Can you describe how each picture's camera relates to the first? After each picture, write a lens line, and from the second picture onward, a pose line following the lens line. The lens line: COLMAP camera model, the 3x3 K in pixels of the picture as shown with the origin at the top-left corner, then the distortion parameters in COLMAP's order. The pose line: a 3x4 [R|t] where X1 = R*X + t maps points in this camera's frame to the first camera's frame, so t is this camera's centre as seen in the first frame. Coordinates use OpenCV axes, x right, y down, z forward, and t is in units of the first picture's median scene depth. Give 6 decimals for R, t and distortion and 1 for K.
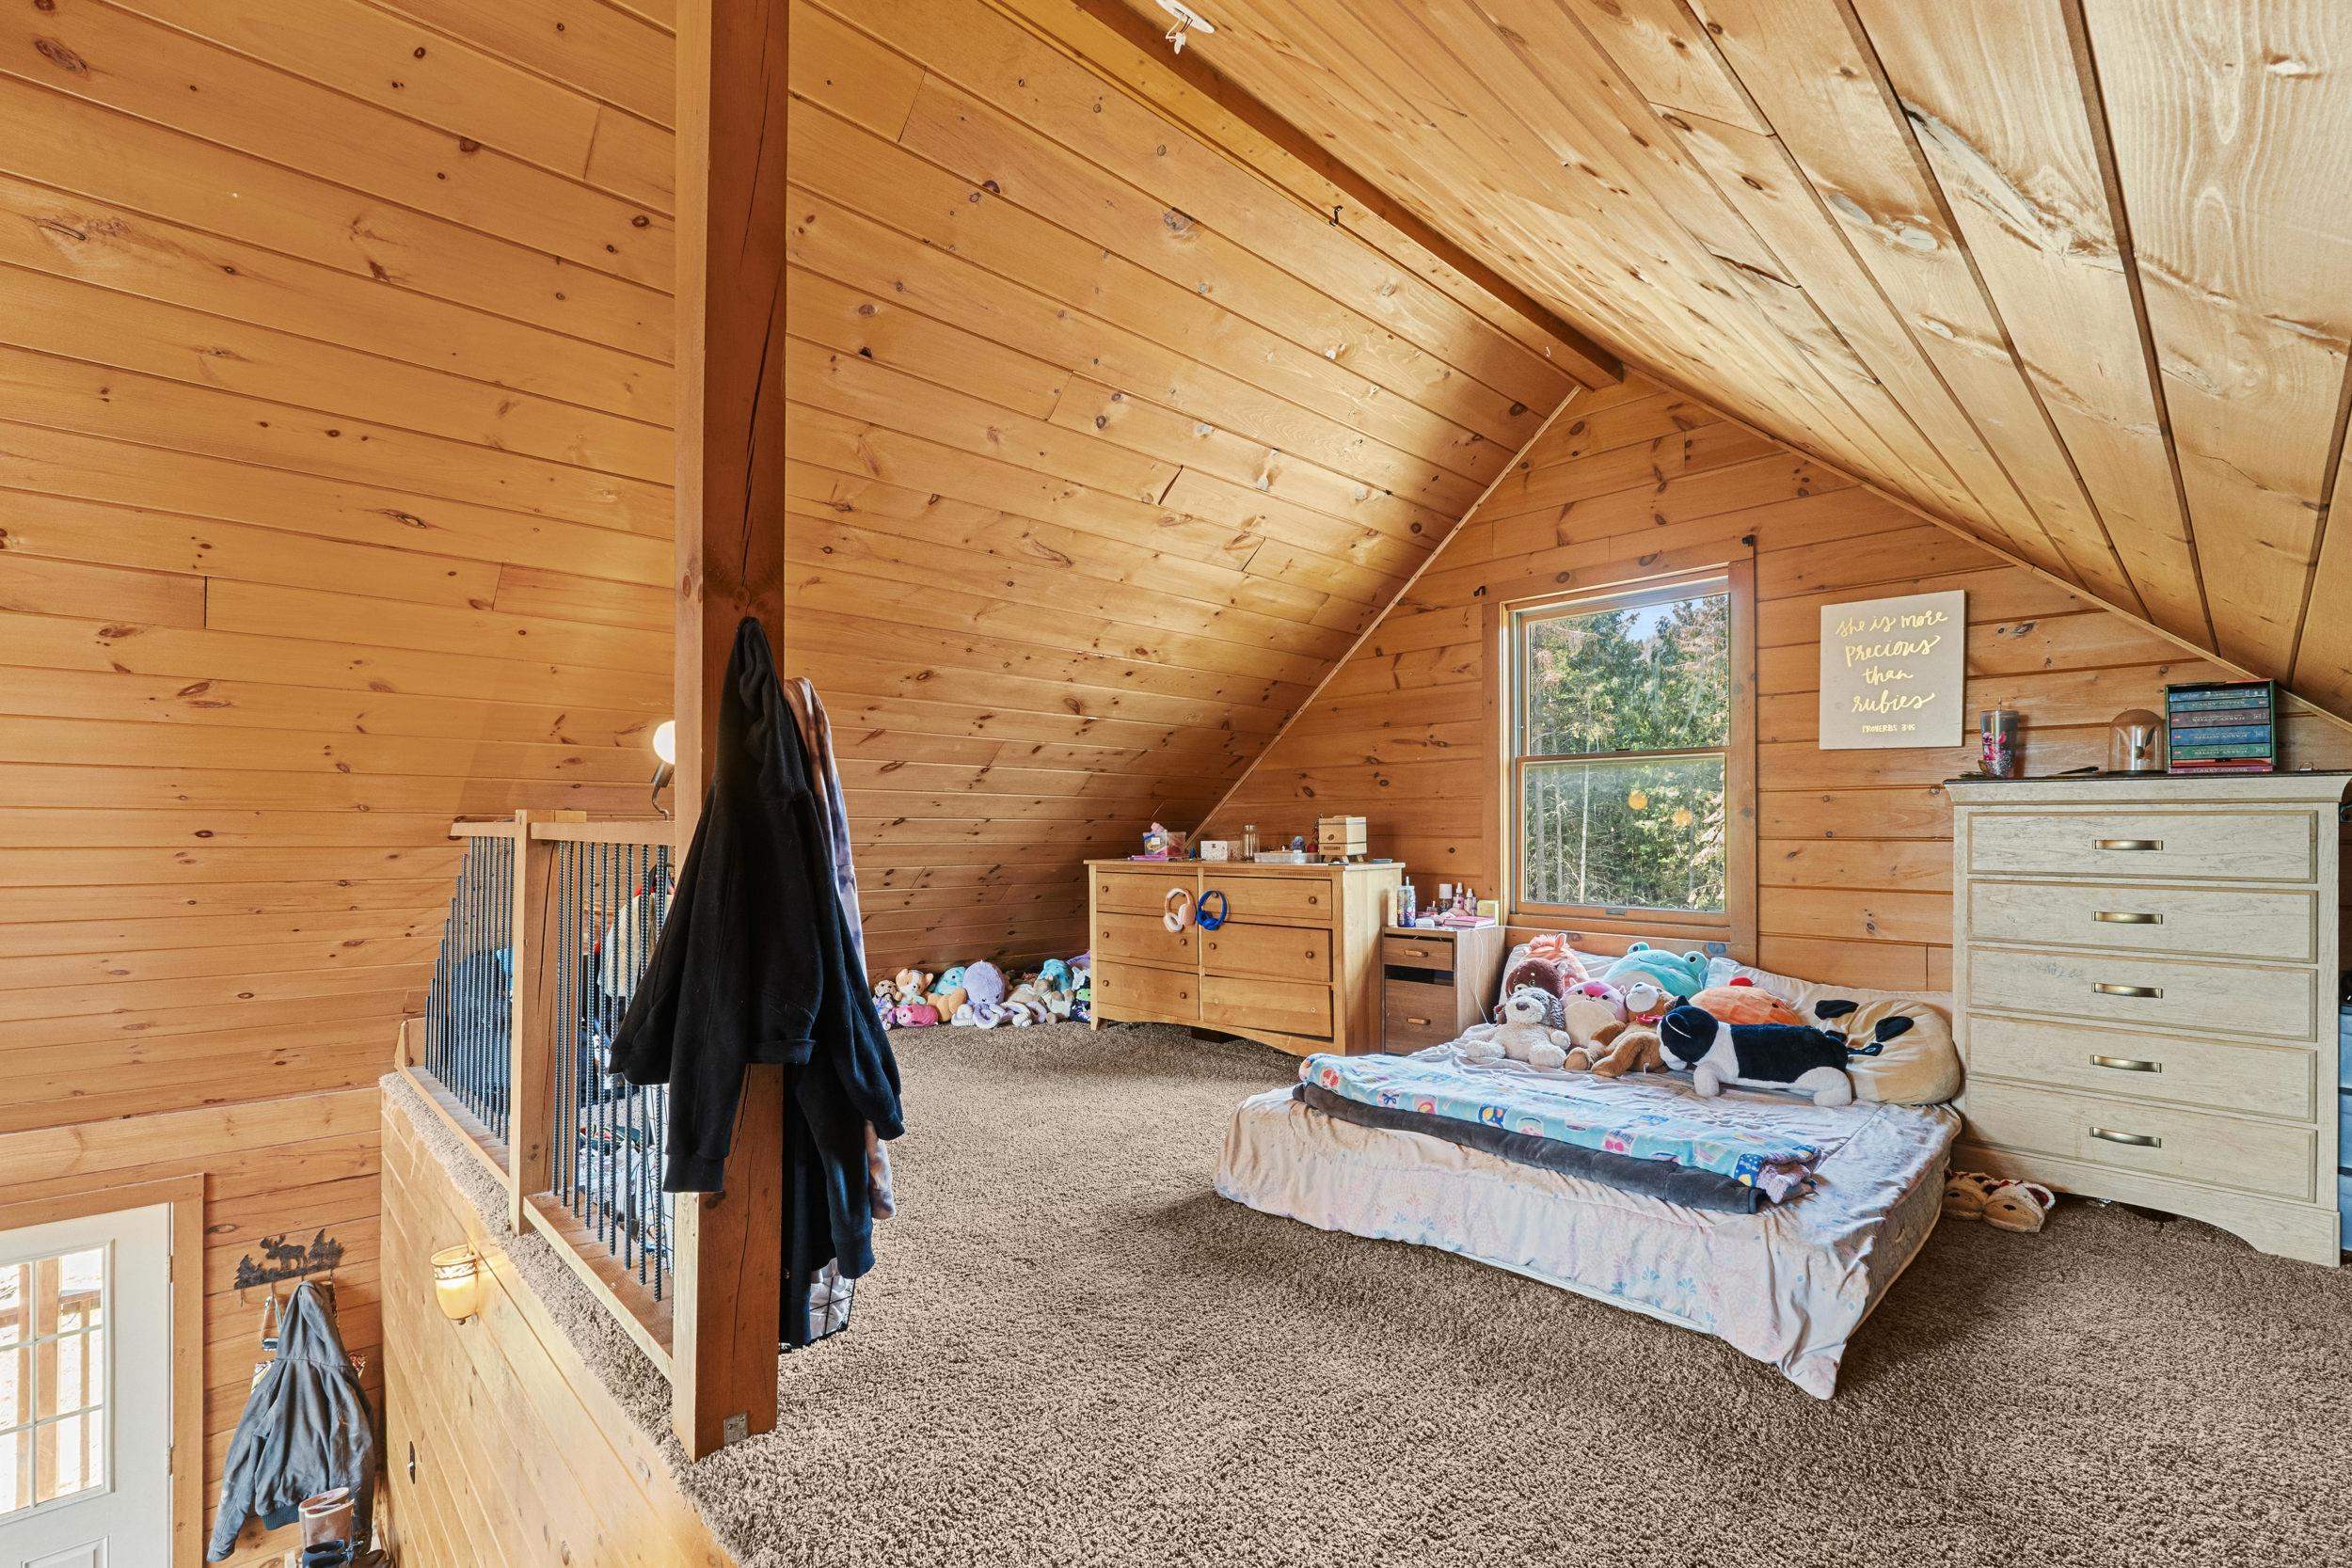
lens RADIAL K [[976.8, 0, 1171.3], [0, 976.8, 798.9], [0, 0, 1]] dist [-0.012980, -0.000701]
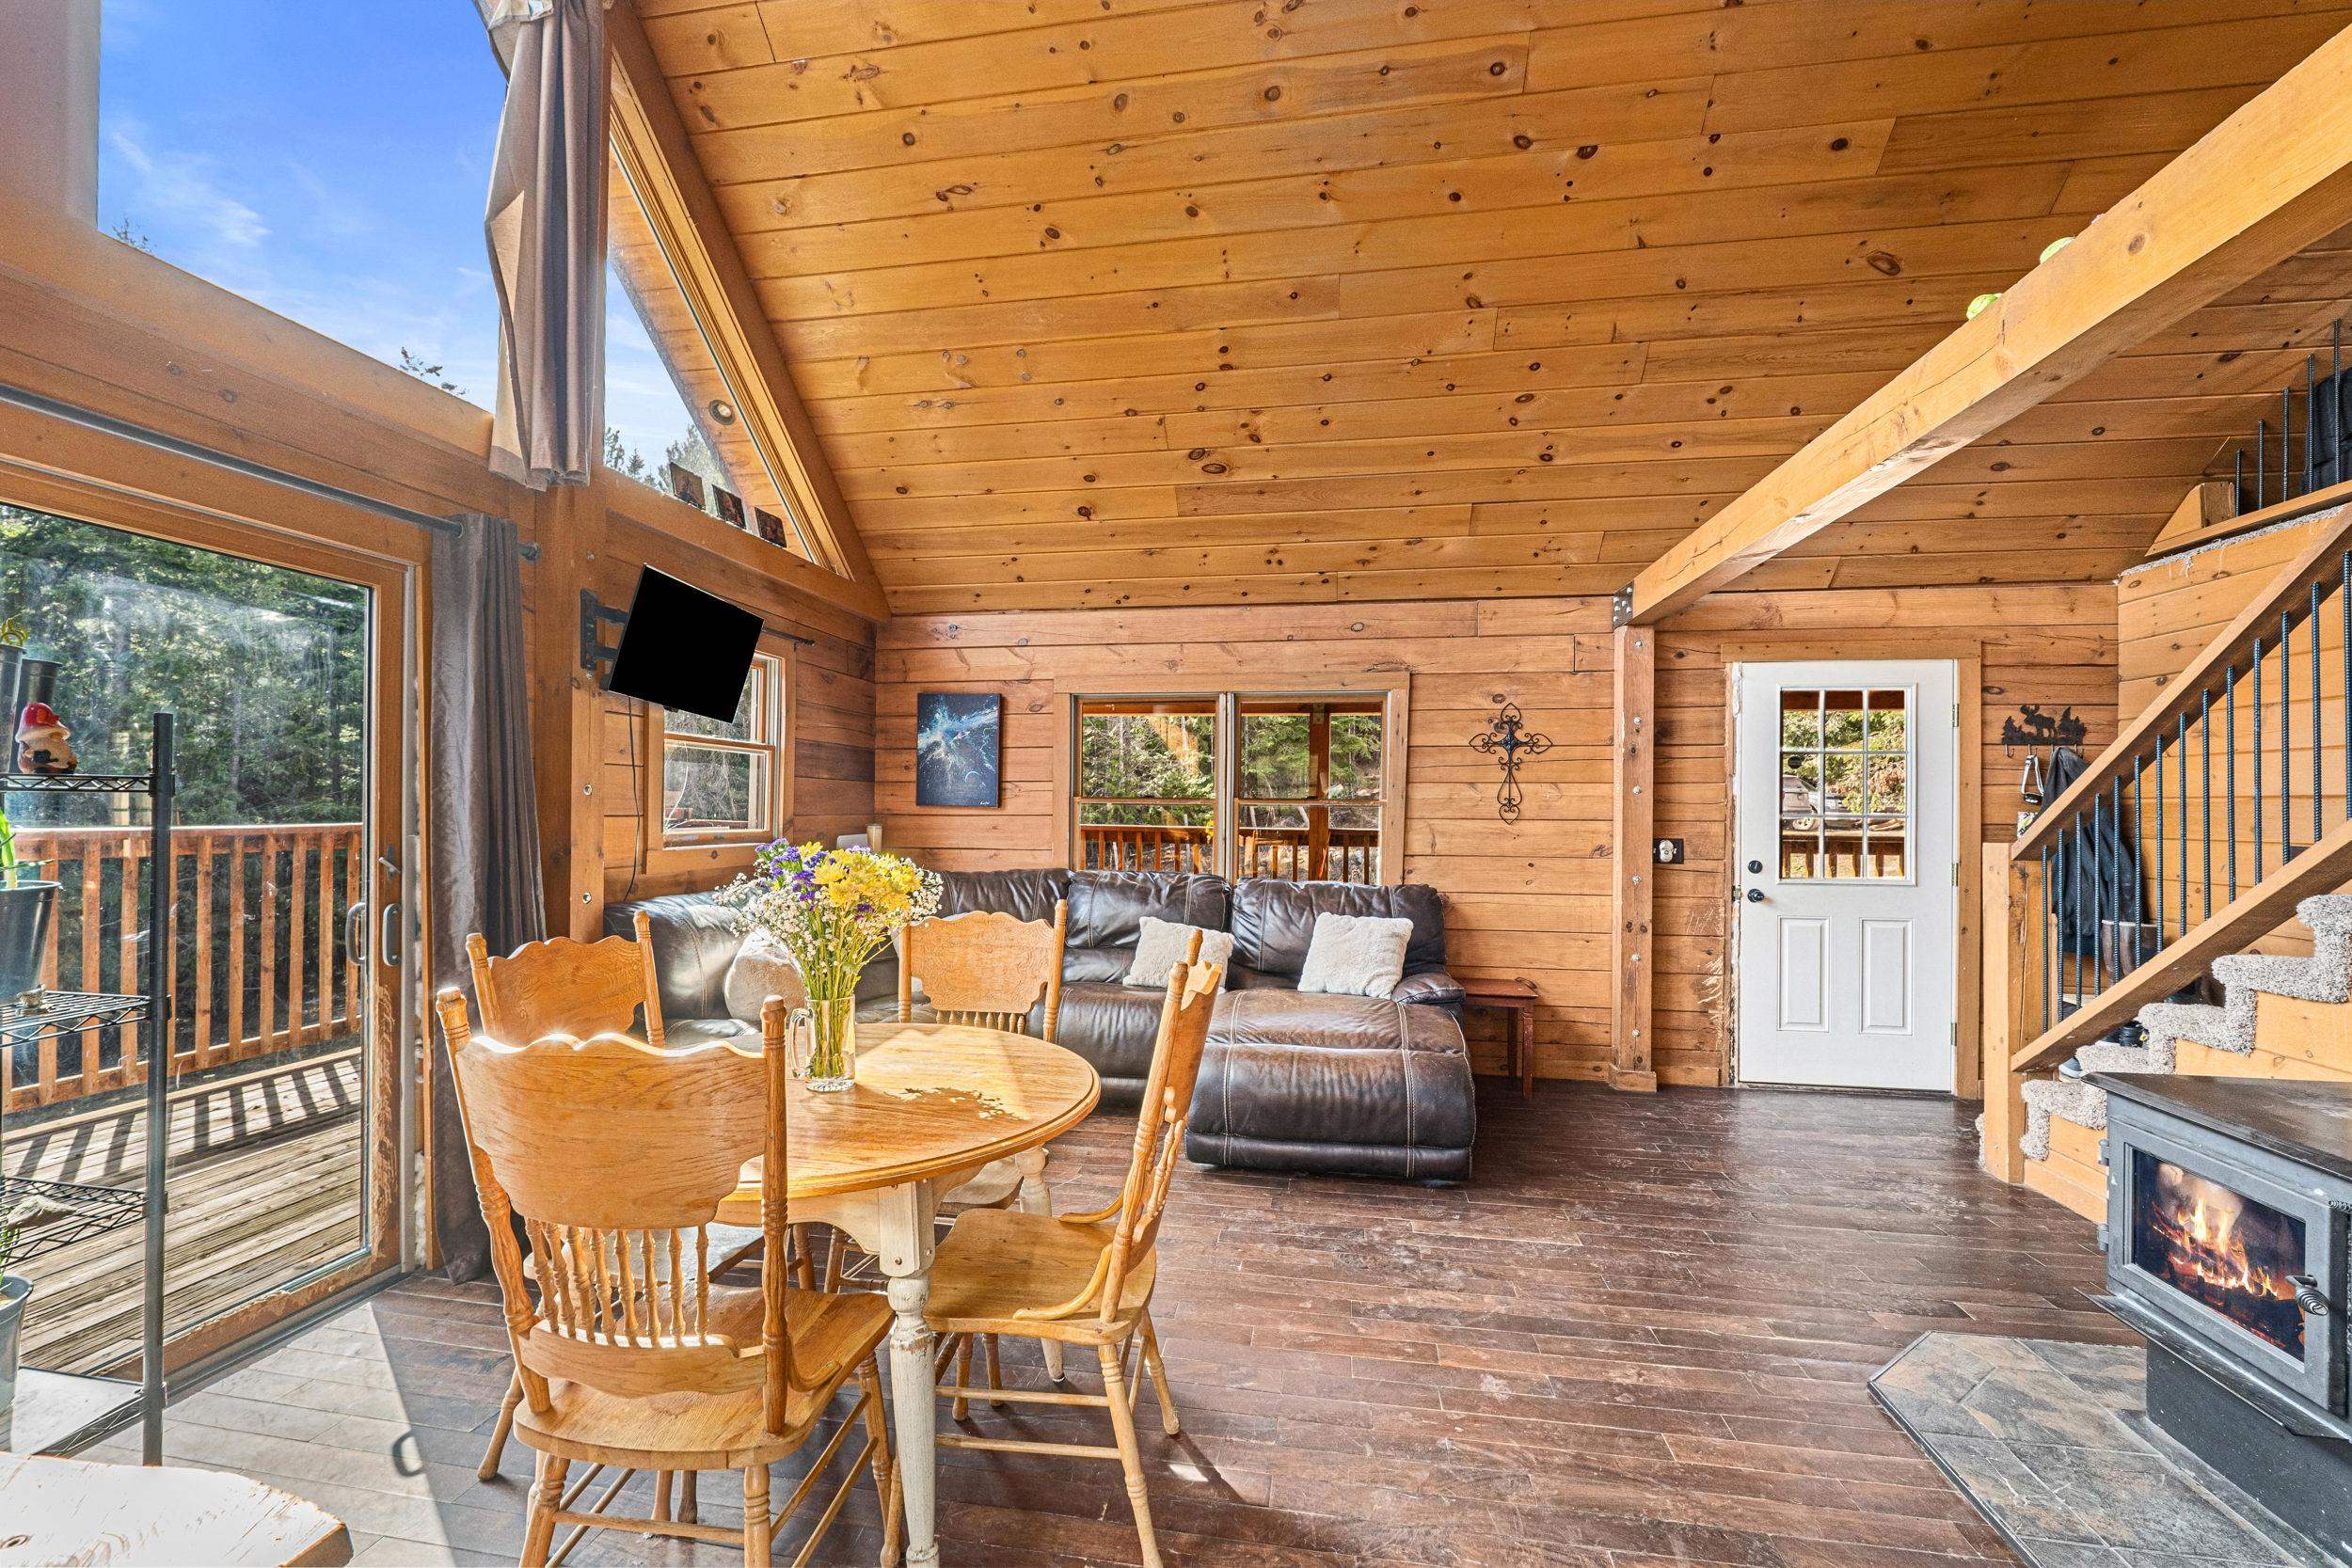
lens RADIAL K [[983.5, 0, 1164.2], [0, 983.5, 789.5], [0, 0, 1]] dist [-0.012258, -0.000446]
pose [[0.610359, -0.004765, -0.792111, -0.653878], [-0.007525, 0.999902, -0.011814, 0.580446], [0.792089, 0.013171, 0.610263, -0.507352]]
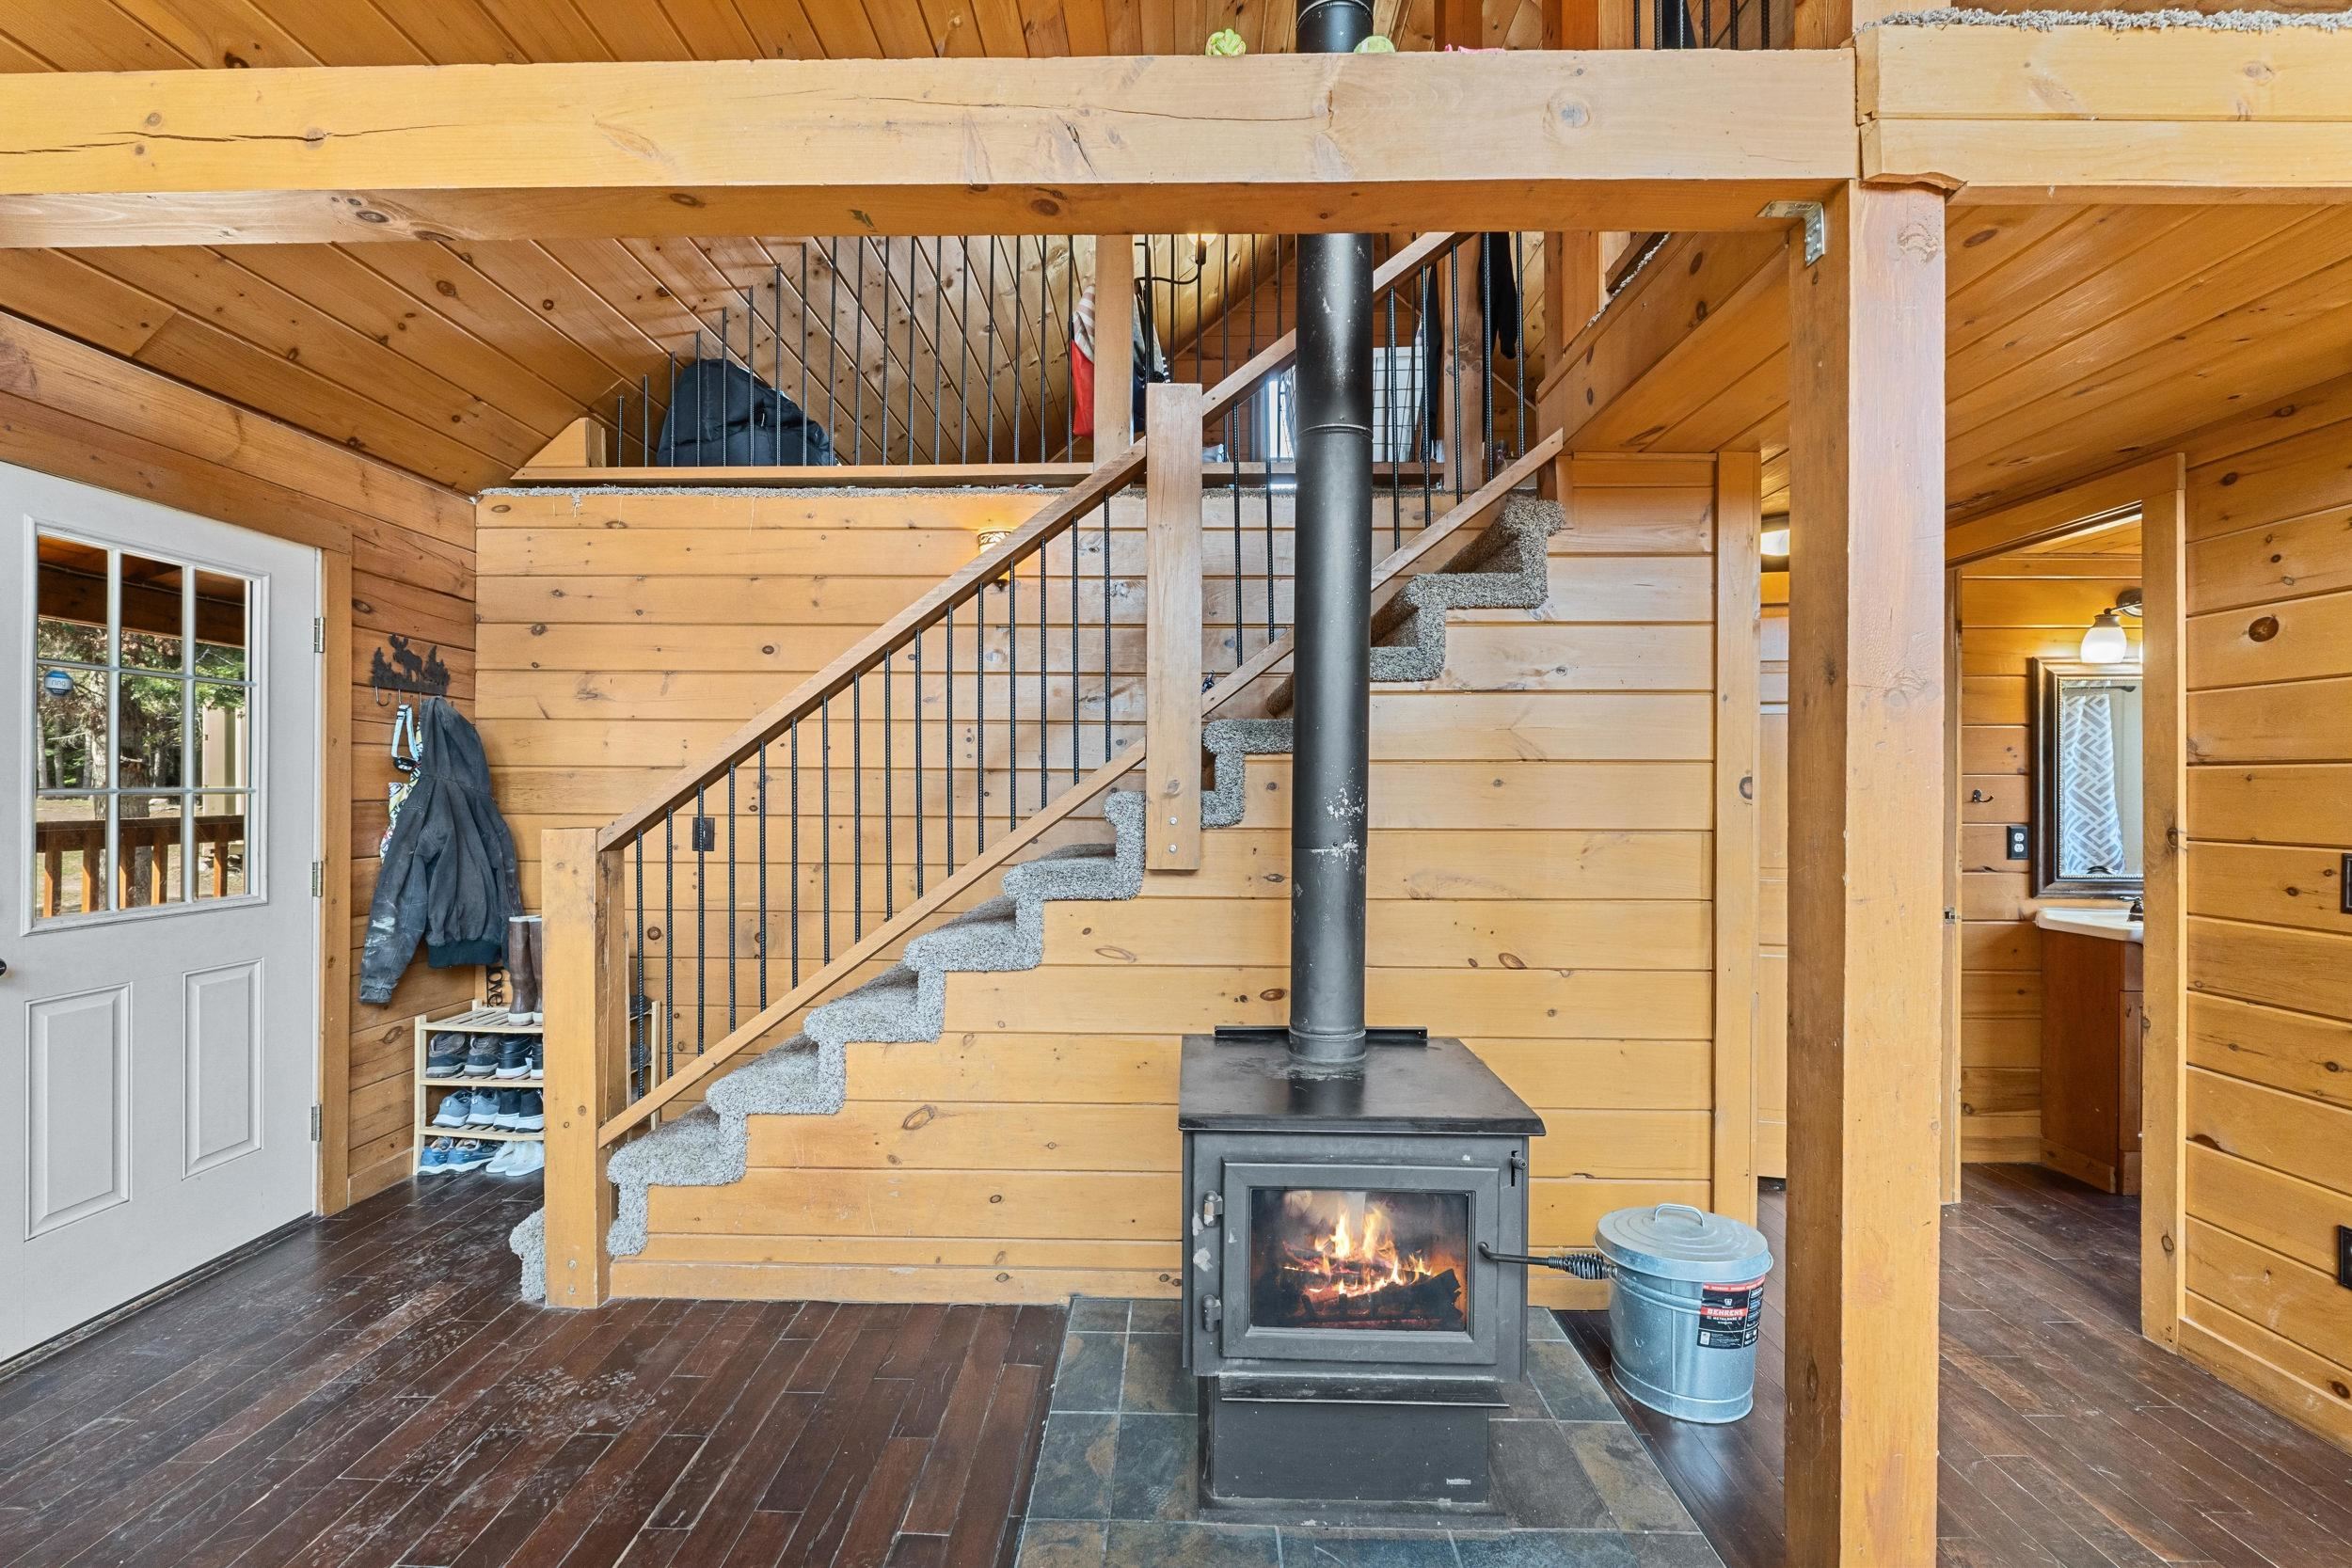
lens RADIAL K [[997.0, 0, 1134.5], [0, 997.0, 788.6], [0, 0, 1]] dist [-0.001939, -0.000318]
pose [[0.694766, 0.007448, 0.719197, -1.117328], [-0.011043, 0.999939, 0.000313, 0.583517], [-0.719151, -0.008159, 0.694806, -0.044951]]
